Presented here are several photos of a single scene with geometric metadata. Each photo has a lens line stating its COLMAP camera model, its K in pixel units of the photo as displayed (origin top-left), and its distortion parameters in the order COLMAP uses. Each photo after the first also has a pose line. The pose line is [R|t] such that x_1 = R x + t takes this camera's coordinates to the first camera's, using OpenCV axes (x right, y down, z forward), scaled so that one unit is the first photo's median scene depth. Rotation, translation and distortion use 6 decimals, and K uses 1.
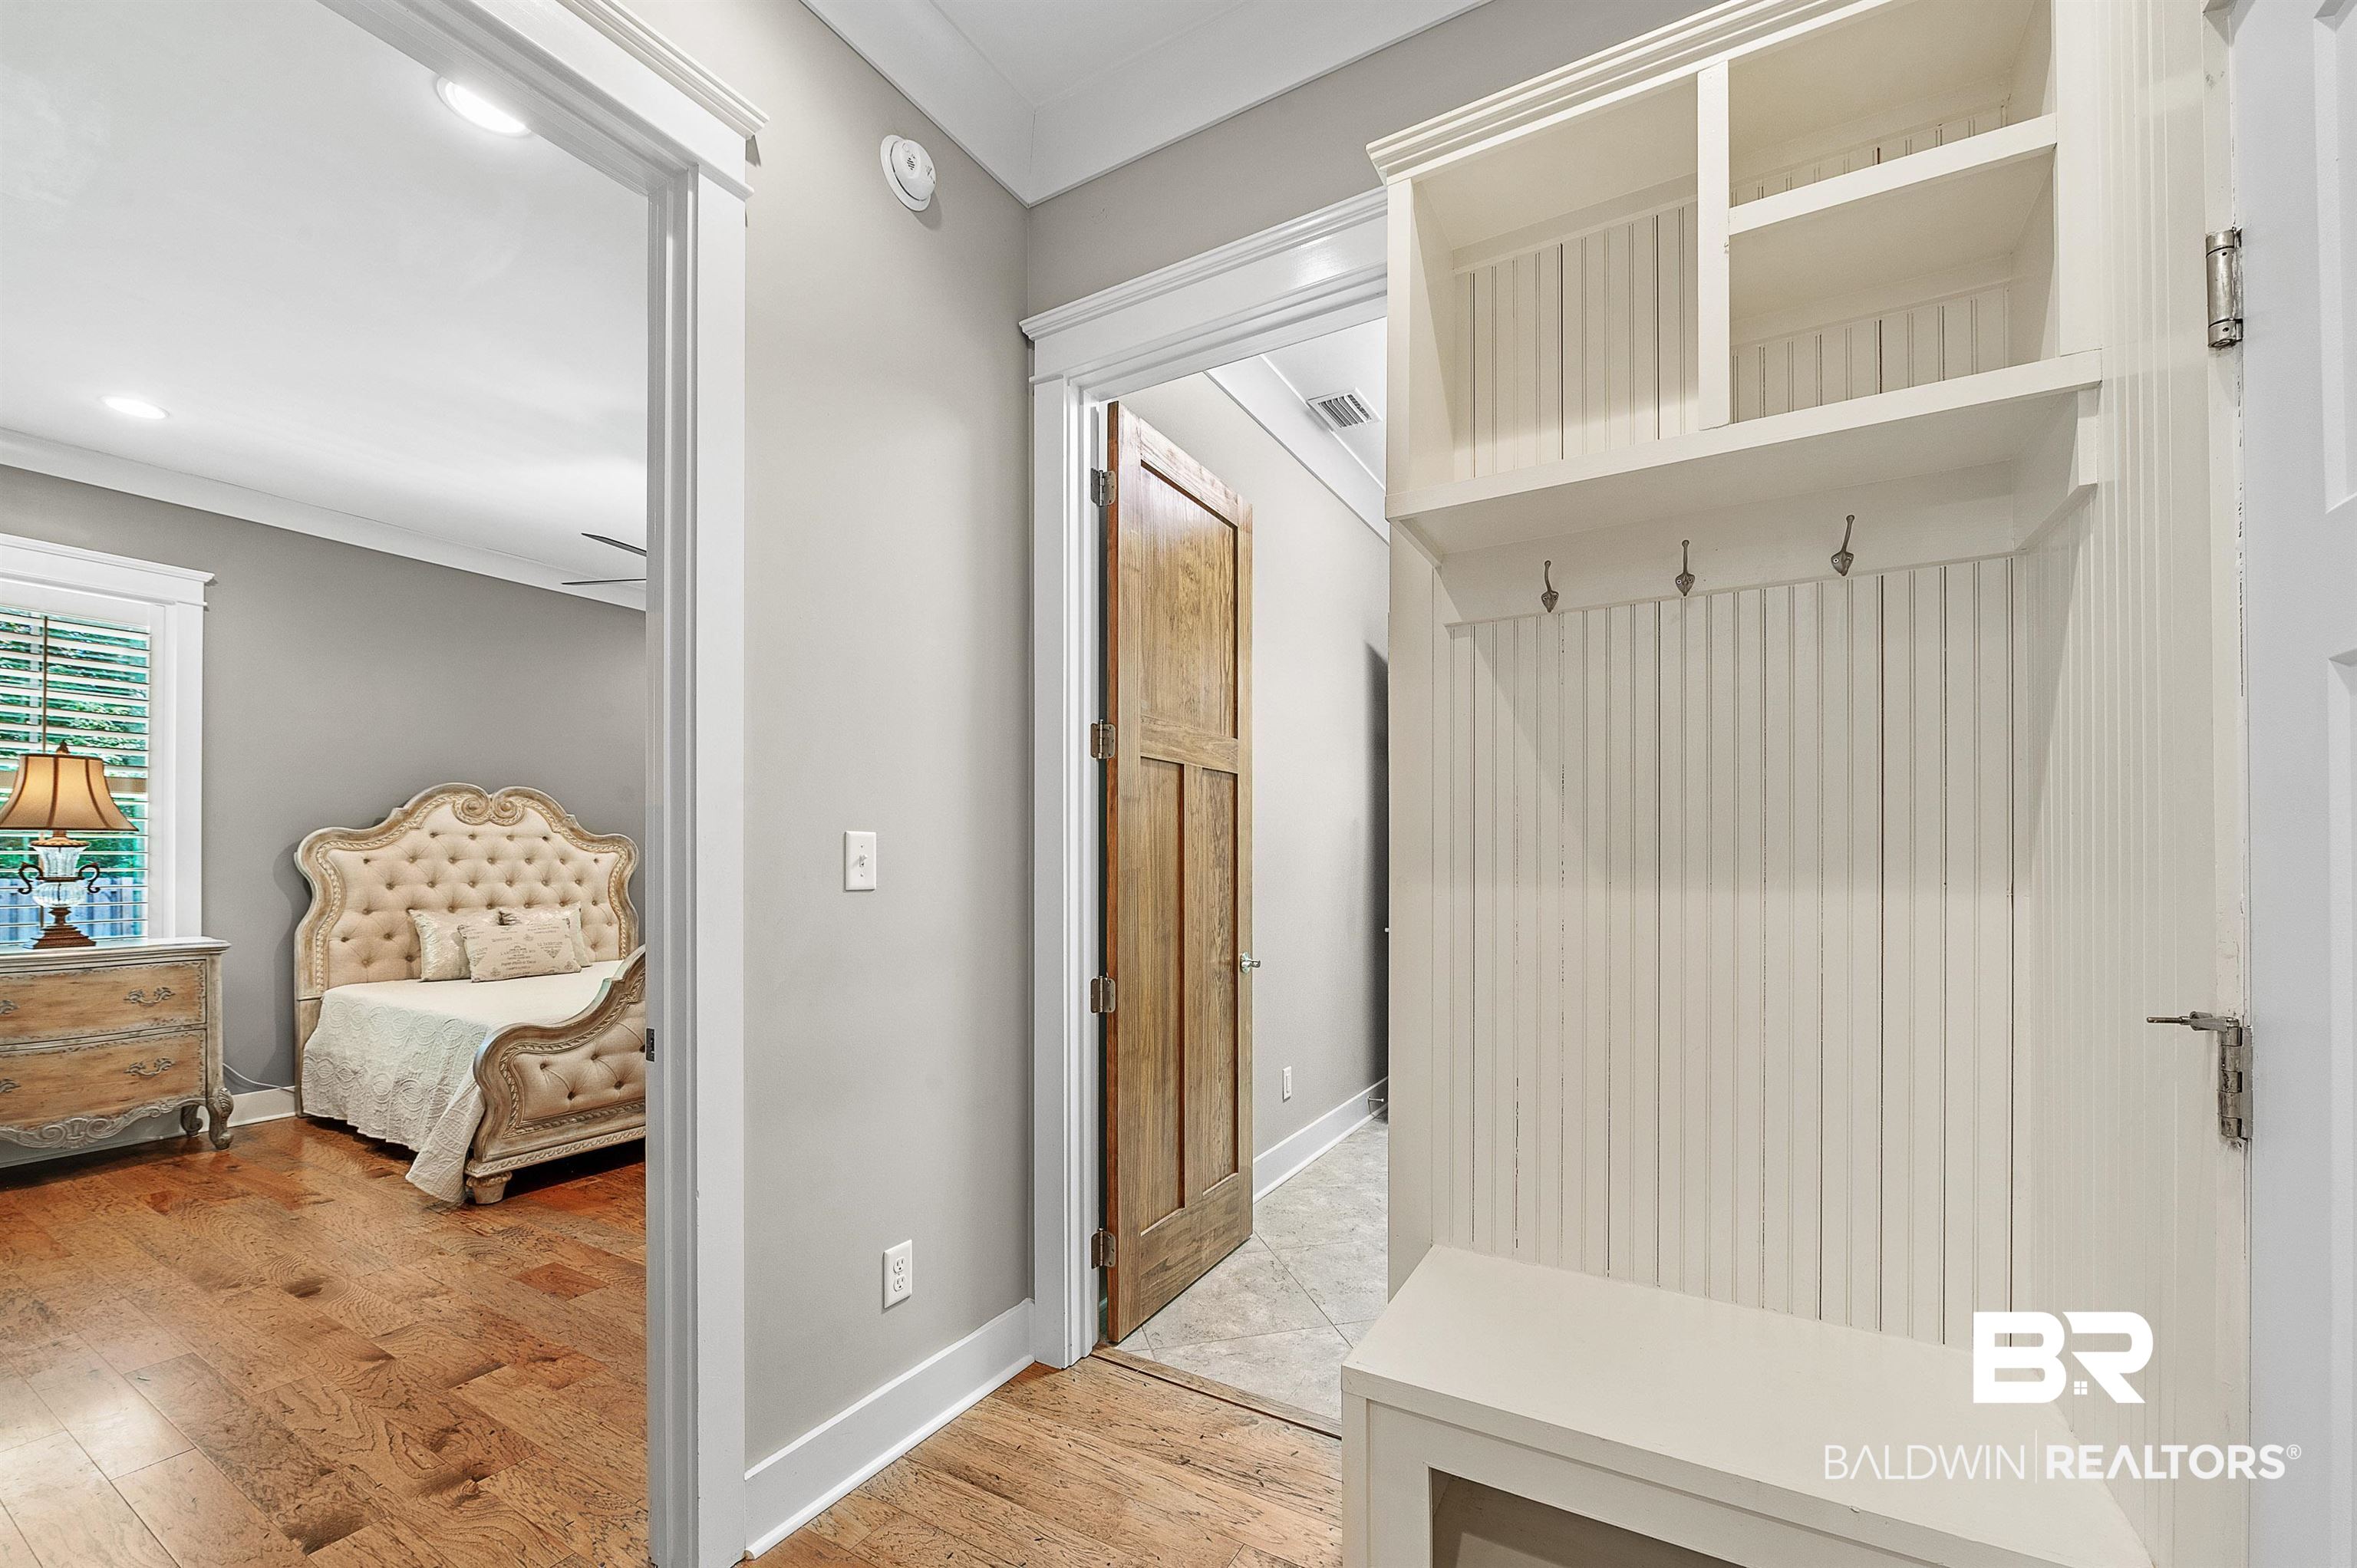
lens RADIAL K [[937.4, 0, 1194.4], [0, 937.4, 861.0], [0, 0, 1]] dist [-0.005556, 0.000020]
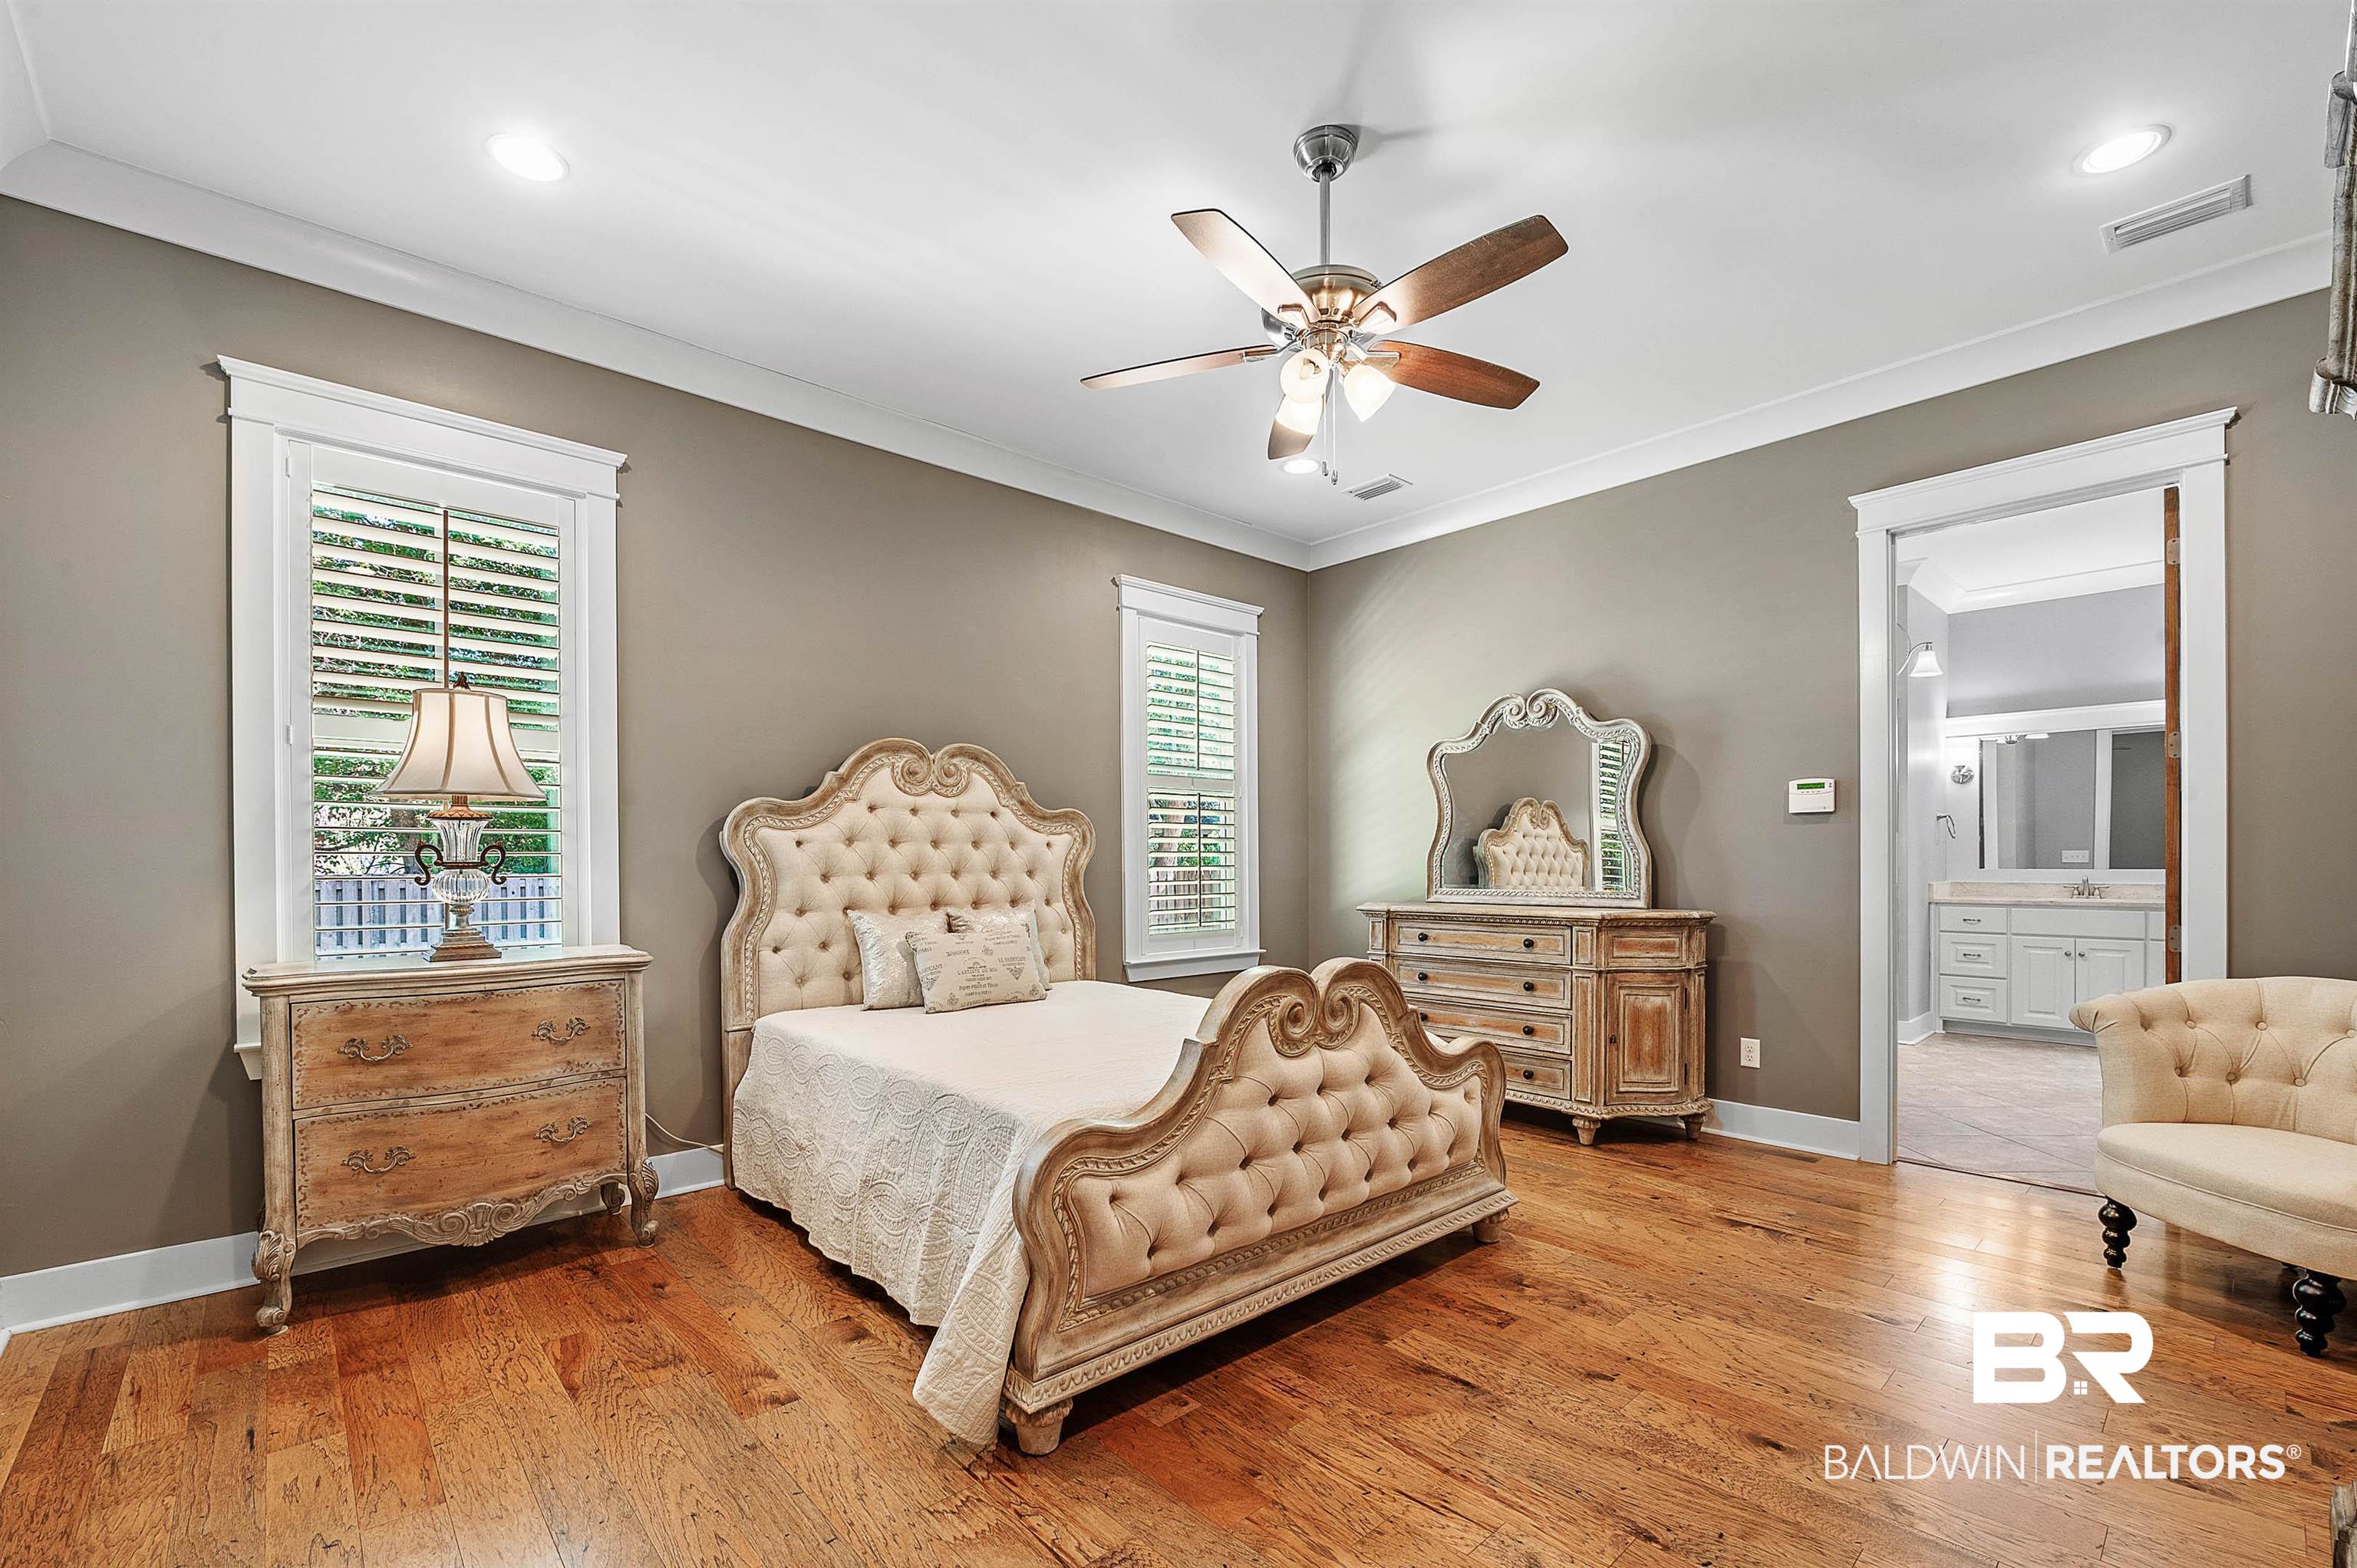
lens RADIAL K [[964.9, 0, 1186.7], [0, 964.9, 877.2], [0, 0, 1]] dist [-0.000601, -0.000347]
pose [[0.957366, 0.000118, -0.288879, -0.419163], [0.004667, 0.999863, 0.015875, 0.017767], [0.288841, -0.016546, 0.957234, 0.402455]]
